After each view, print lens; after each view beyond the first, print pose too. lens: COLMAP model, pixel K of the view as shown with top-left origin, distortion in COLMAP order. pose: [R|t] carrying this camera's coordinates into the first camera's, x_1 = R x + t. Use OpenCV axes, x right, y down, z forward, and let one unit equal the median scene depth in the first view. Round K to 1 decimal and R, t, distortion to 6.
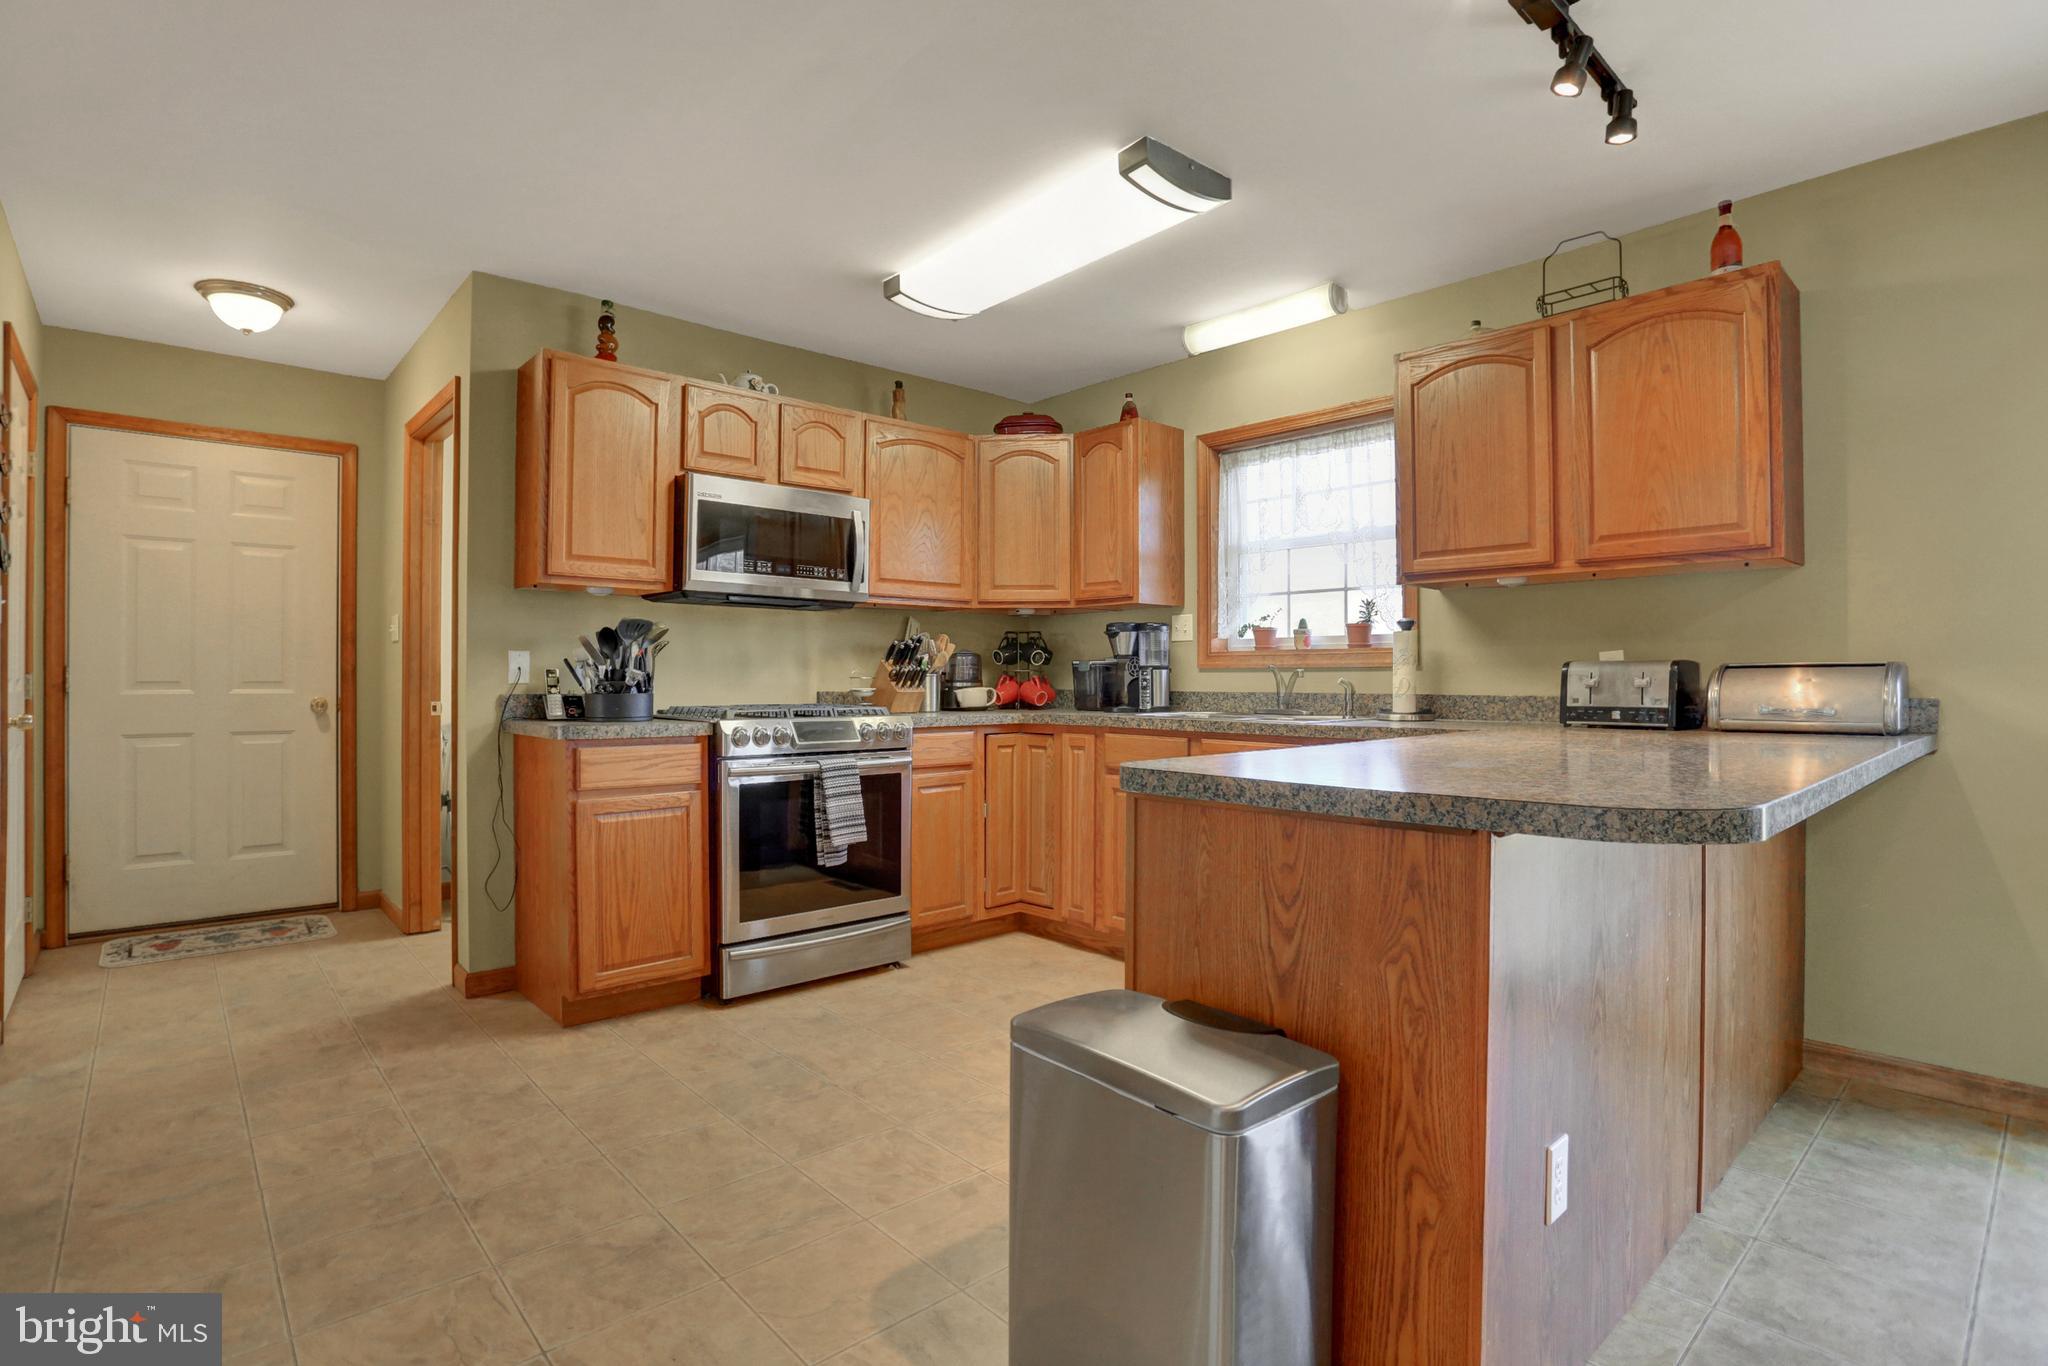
lens RADIAL K [[1002.1, 0, 1022.8], [0, 1002.1, 674.5], [0, 0, 1]] dist [-0.080095, 0.034432]
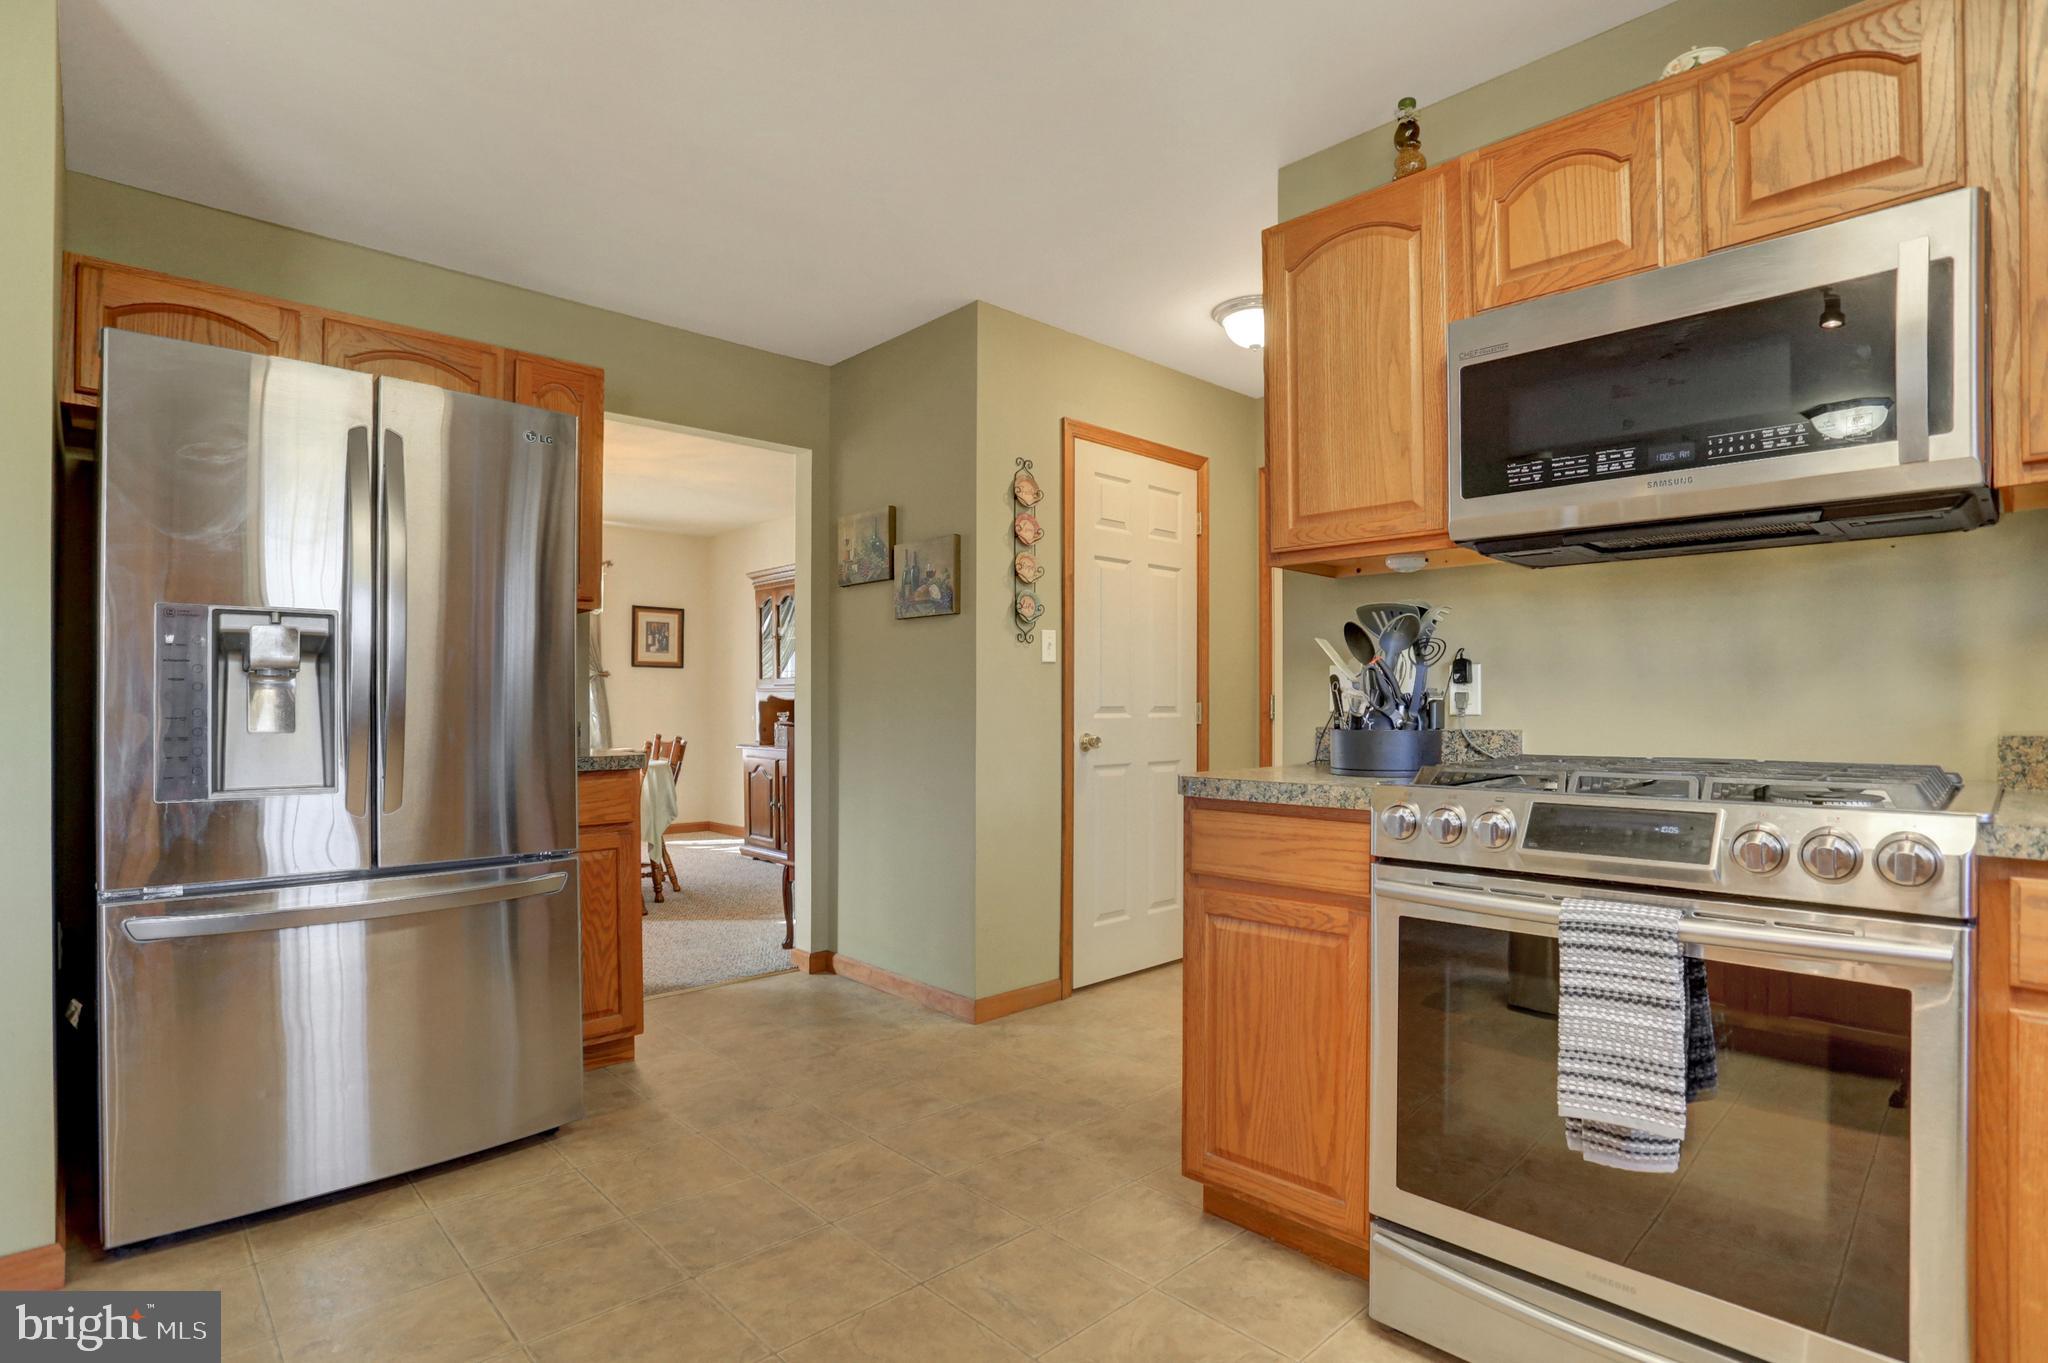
lens RADIAL K [[1013.7, 0, 1022.1], [0, 1013.7, 689.5], [0, 0, 1]] dist [-0.115620, 0.076095]
pose [[0.021799, -0.015908, -0.999636, 0.220420], [0.006969, 0.999852, -0.015760, 0.003029], [0.999738, -0.006623, 0.021907, 0.818812]]
